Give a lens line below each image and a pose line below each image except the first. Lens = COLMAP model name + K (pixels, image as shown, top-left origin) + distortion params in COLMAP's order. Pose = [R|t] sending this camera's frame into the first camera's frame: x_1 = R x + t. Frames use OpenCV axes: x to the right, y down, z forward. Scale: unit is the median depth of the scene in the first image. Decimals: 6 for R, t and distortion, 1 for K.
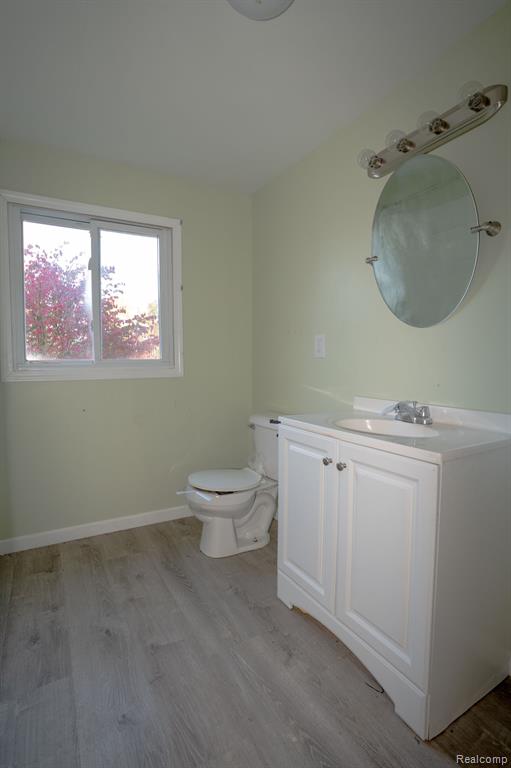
lens RADIAL K [[356.6, 0, 255.9], [0, 356.6, 386.3], [0, 0, 1]] dist [-0.006394, 0.000260]
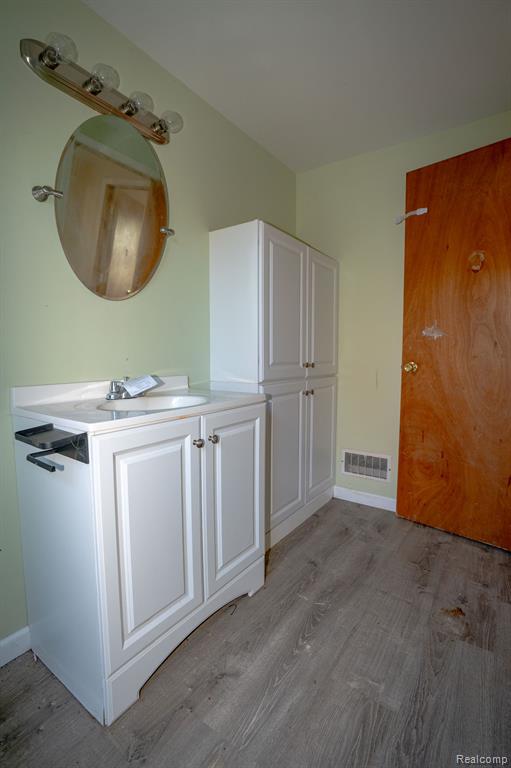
lens RADIAL K [[356.6, 0, 256.3], [0, 356.6, 383.5], [0, 0, 1]] dist [-0.006394, 0.000260]
pose [[-0.394679, -0.074012, 0.915833, -0.747644], [0.060519, 0.992492, 0.106288, -0.029802], [-0.916824, 0.097375, -0.387237, 1.334103]]
